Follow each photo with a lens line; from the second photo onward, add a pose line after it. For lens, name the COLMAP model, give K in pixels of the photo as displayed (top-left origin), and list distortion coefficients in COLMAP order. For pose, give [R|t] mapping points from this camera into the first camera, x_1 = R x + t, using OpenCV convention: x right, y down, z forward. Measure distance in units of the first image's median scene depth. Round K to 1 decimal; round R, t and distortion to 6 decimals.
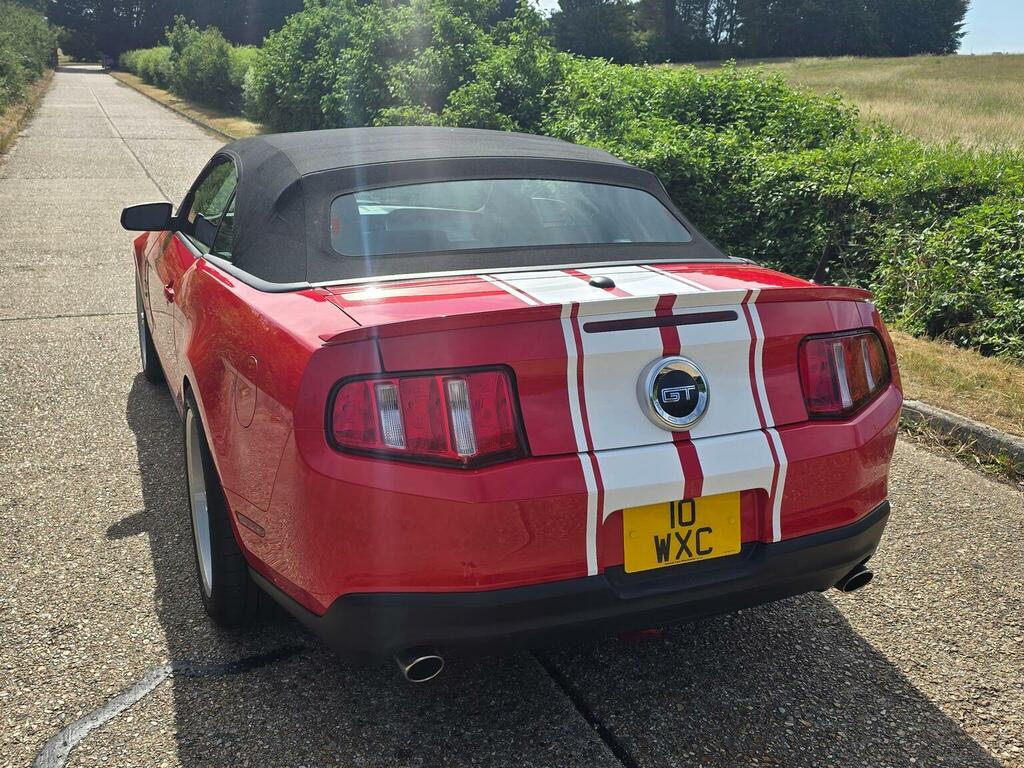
lens RADIAL K [[1051.9, 0, 527.4], [0, 1051.9, 398.2], [0, 0, 1]] dist [0.076037, -0.095391]
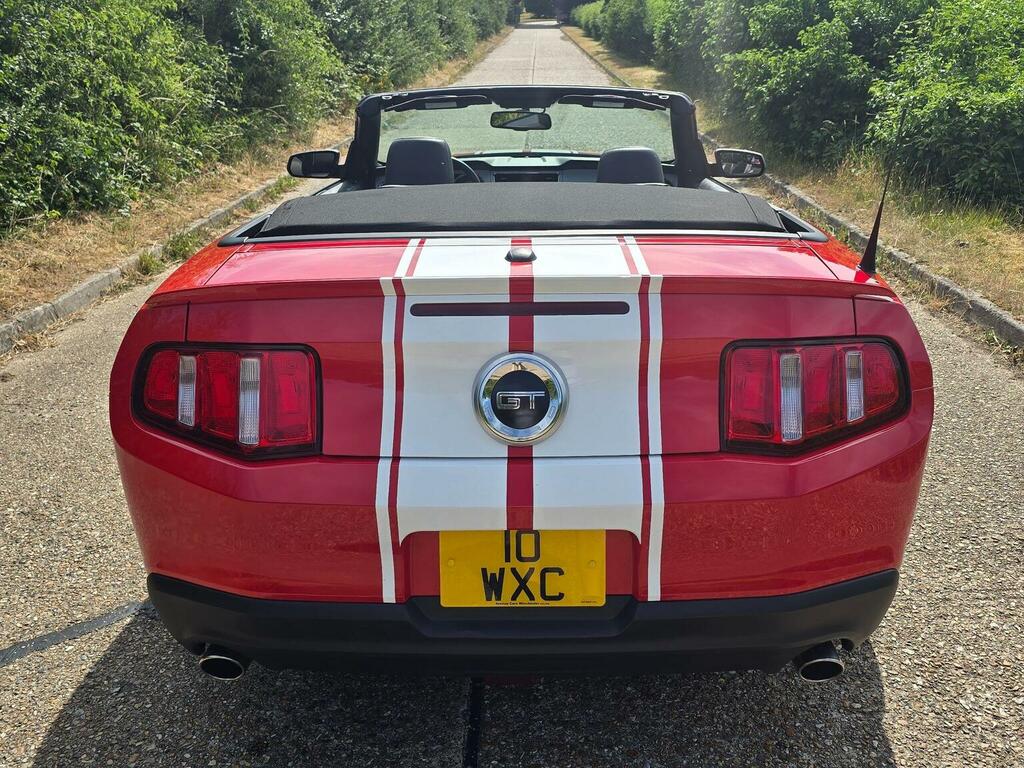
lens RADIAL K [[1034.4, 0, 533.6], [0, 1034.4, 408.7], [0, 0, 1]] dist [0.060752, -0.023245]
pose [[0.915450, 0.111364, -0.386716, 0.391095], [-0.088399, 0.993125, 0.076732, -0.050453], [0.392603, -0.036059, 0.919001, 0.235437]]
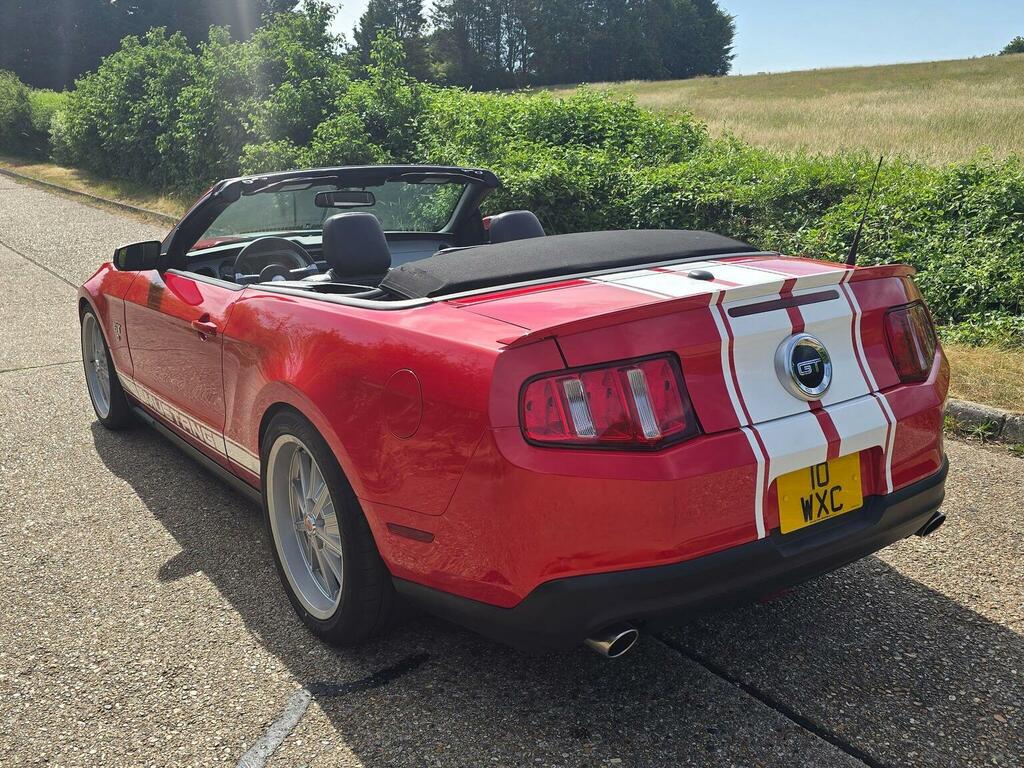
lens RADIAL K [[1034.4, 0, 533.6], [0, 1034.4, 408.7], [0, 0, 1]] dist [0.060752, -0.023245]
pose [[0.978728, -0.095429, 0.181615, -0.290331], [0.097909, 0.995184, -0.004721, 0.013759], [-0.180290, 0.022402, 0.983358, -0.013596]]
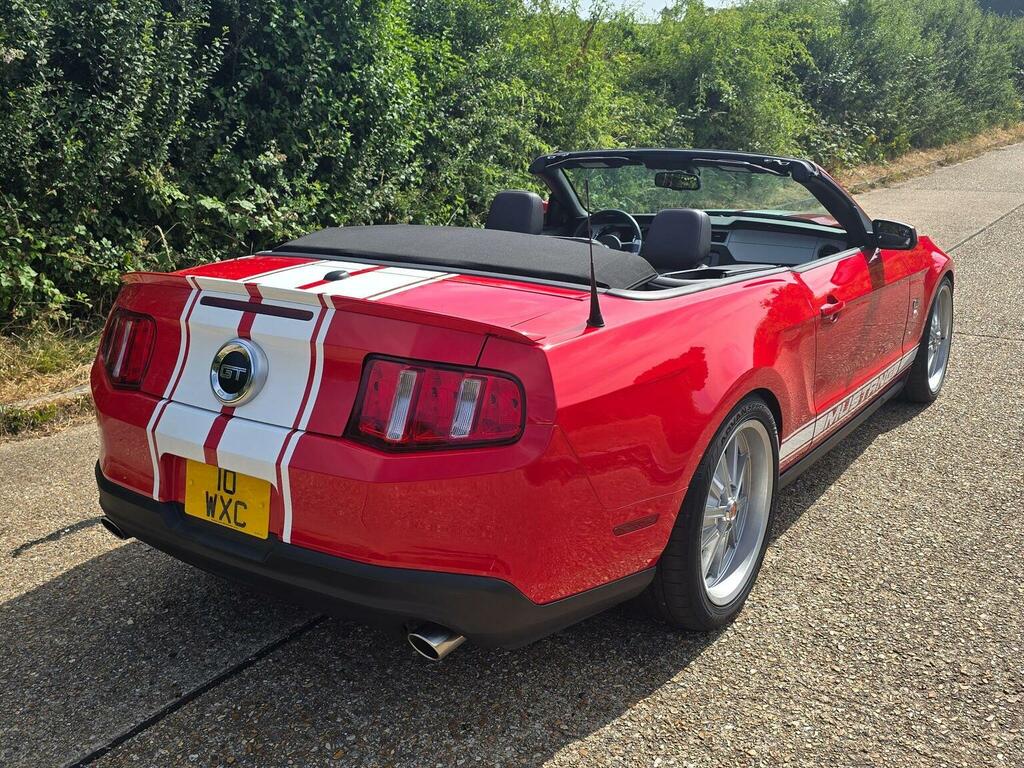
lens RADIAL K [[1102.3, 0, 516.8], [0, 1102.3, 381.6], [0, 0, 1]] dist [0.061905, -0.073274]
pose [[0.507990, 0.192894, -0.839487, 1.083096], [-0.223464, 0.970747, 0.087832, -0.138901], [0.831871, 0.142978, 0.536235, 0.532378]]
